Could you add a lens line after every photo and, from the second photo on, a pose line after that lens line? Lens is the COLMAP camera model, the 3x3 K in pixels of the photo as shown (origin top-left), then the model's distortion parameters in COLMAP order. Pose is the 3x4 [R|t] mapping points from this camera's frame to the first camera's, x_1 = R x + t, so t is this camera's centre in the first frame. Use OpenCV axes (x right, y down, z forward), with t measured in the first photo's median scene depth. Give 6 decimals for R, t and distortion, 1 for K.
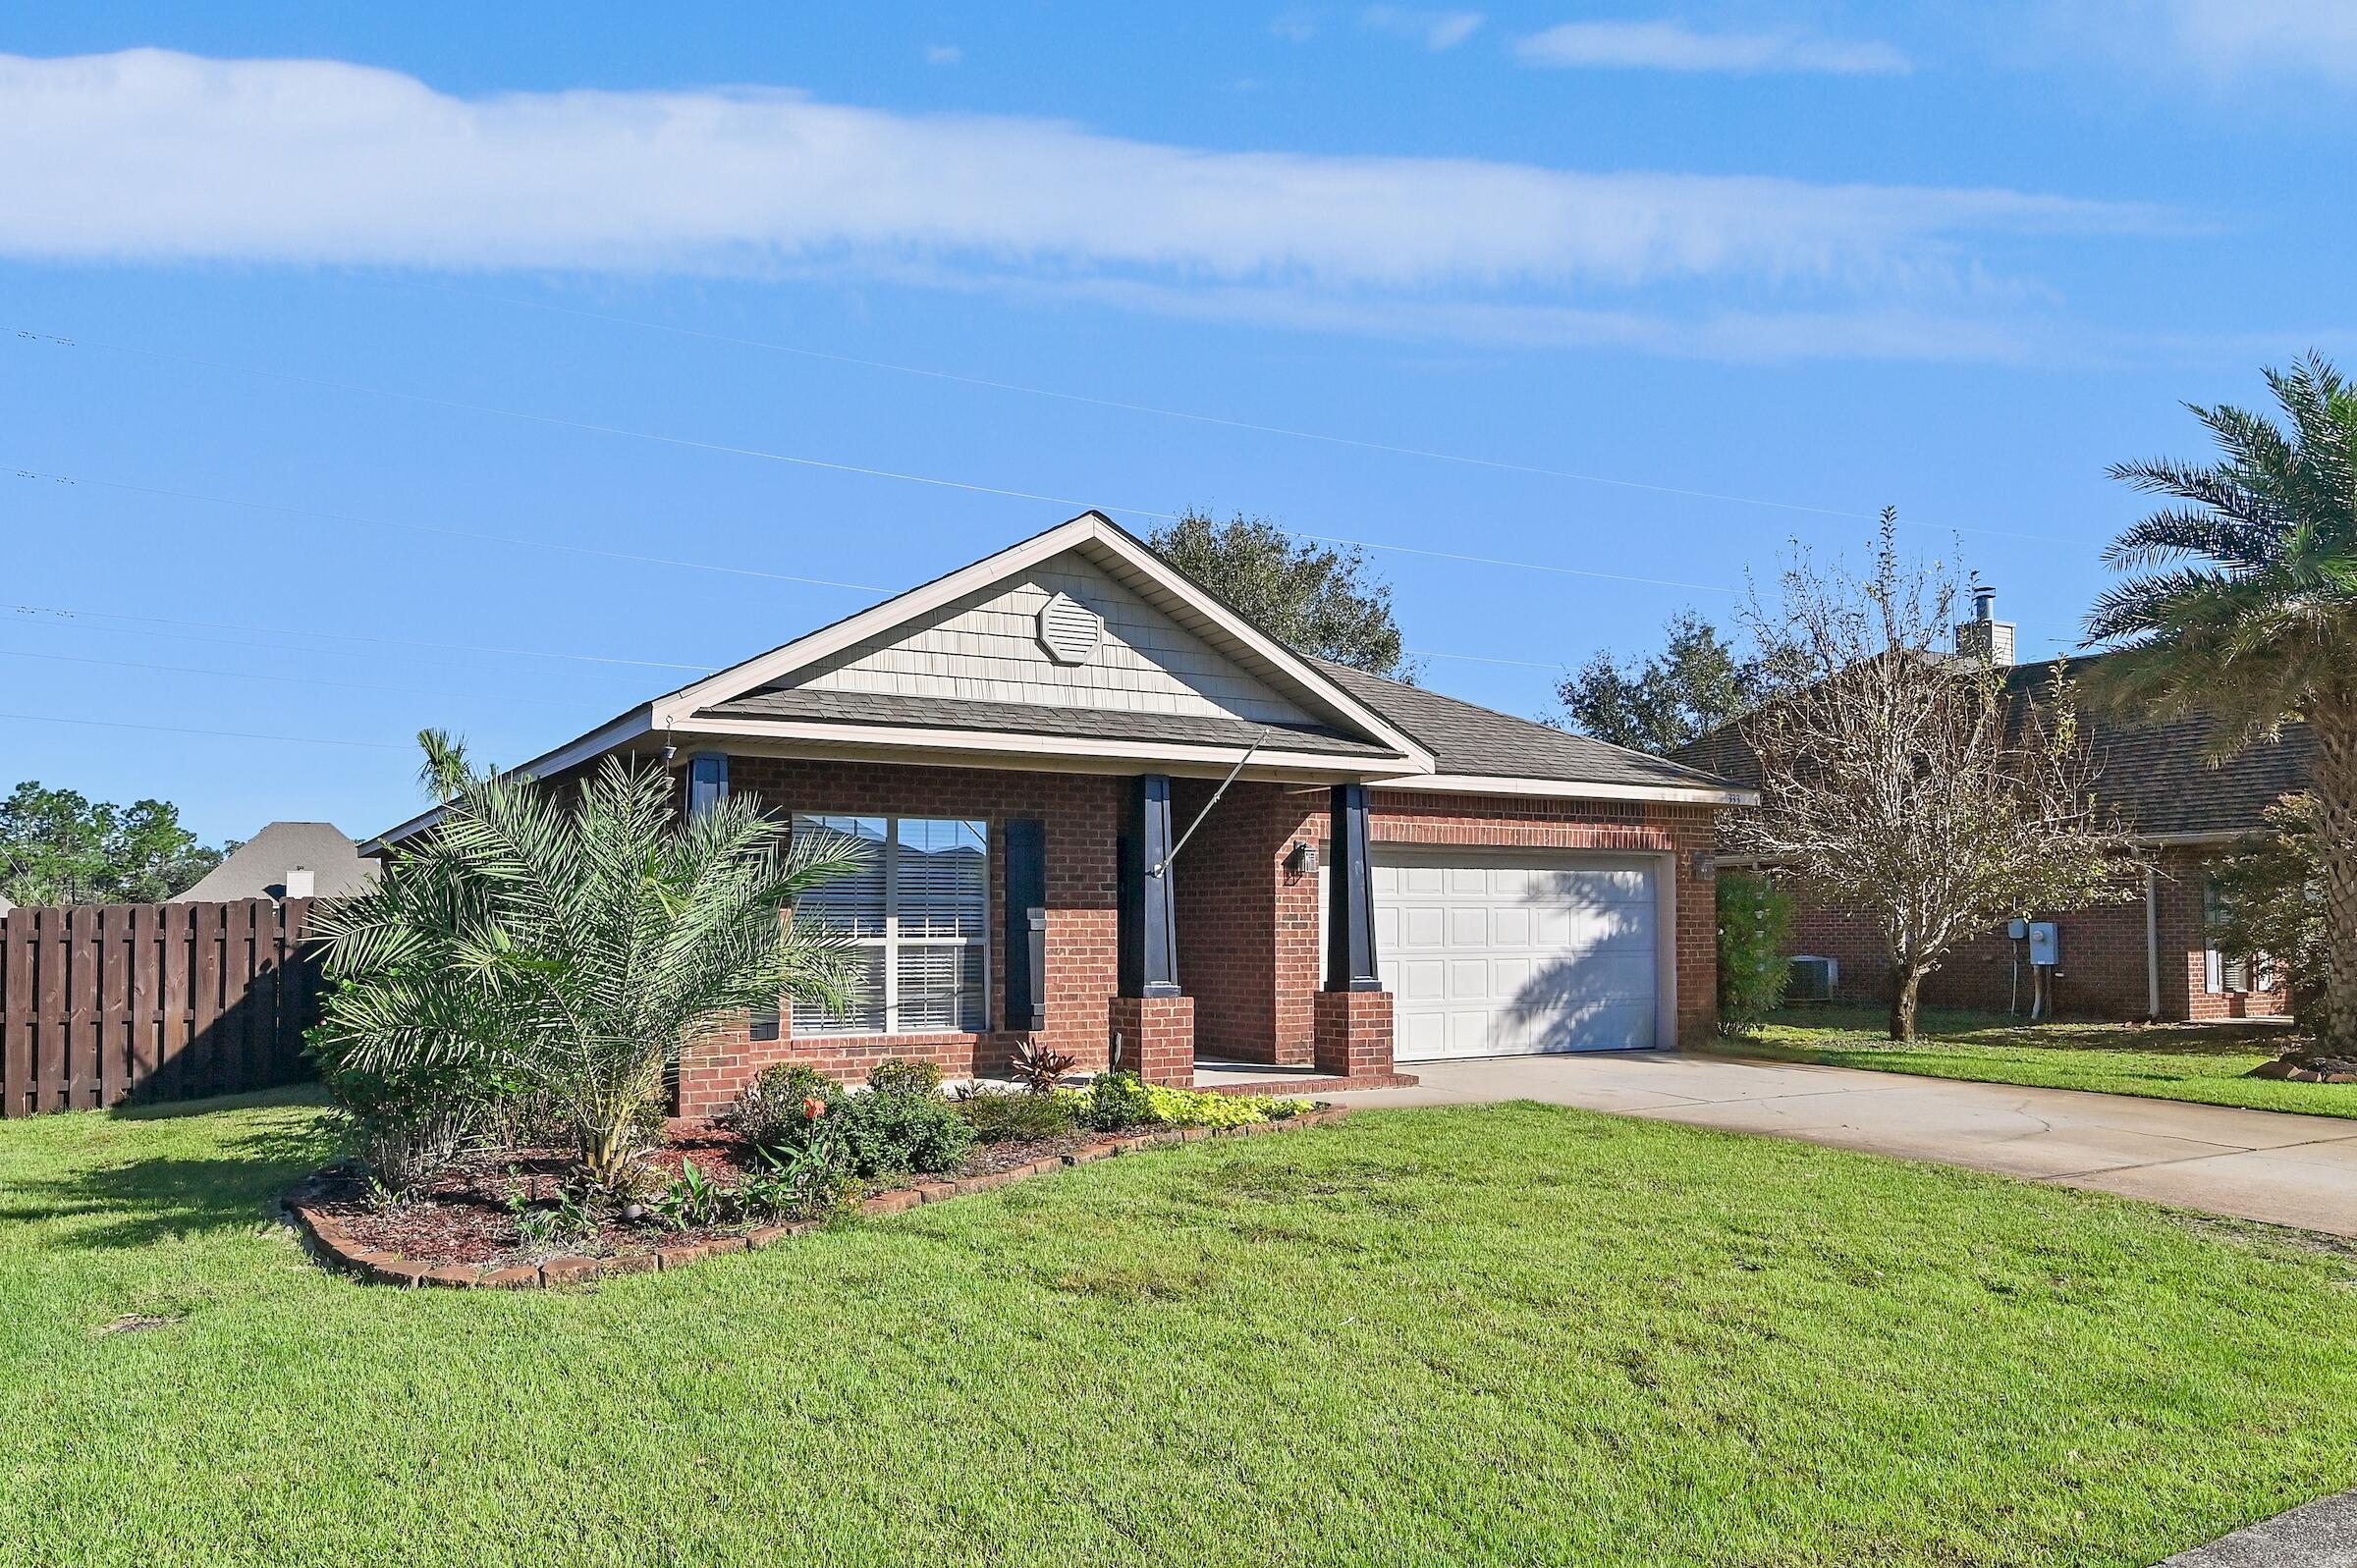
lens RADIAL K [[1121.6, 0, 1184.0], [0, 1121.6, 829.1], [0, 0, 1]] dist [0.000323, 0.000024]
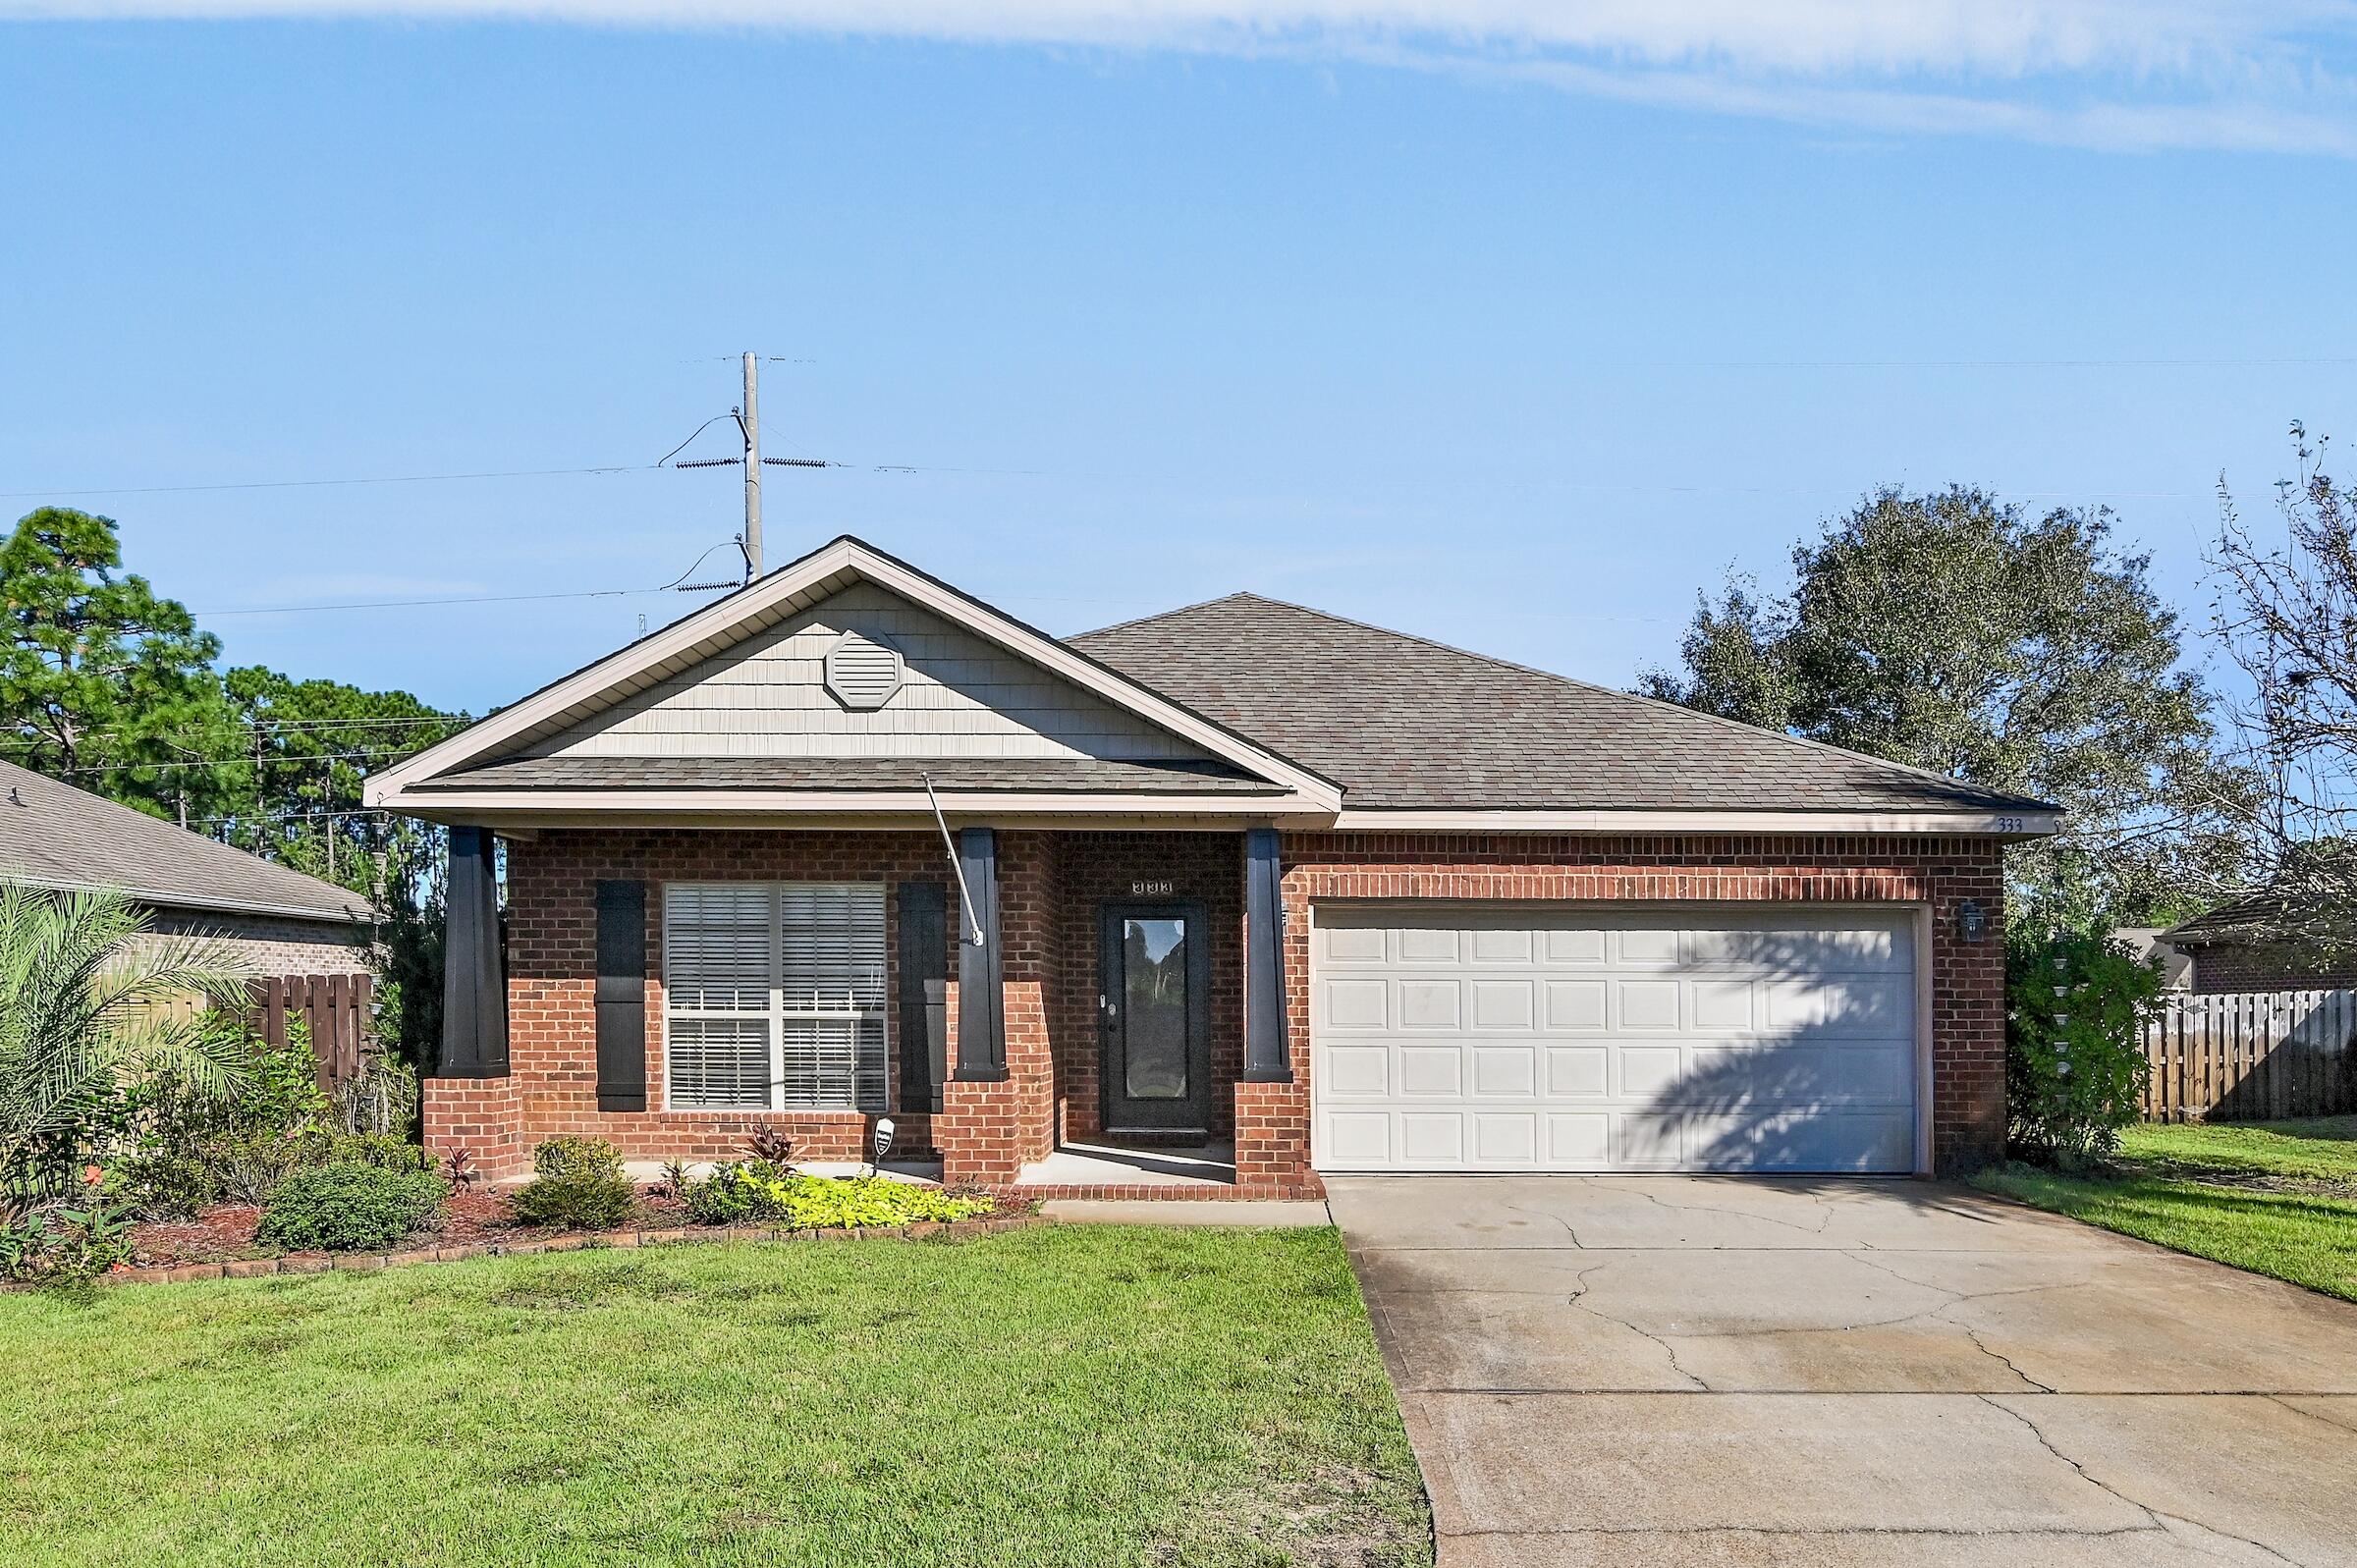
lens RADIAL K [[1252.4, 0, 1178.3], [0, 1252.4, 926.3], [0, 0, 1]] dist [0.000289, 0.000154]
pose [[0.931858, -0.013910, -0.362556, 0.424449], [0.023970, 0.999442, 0.023264, 0.008251], [0.362030, -0.030370, 0.931672, 0.127772]]
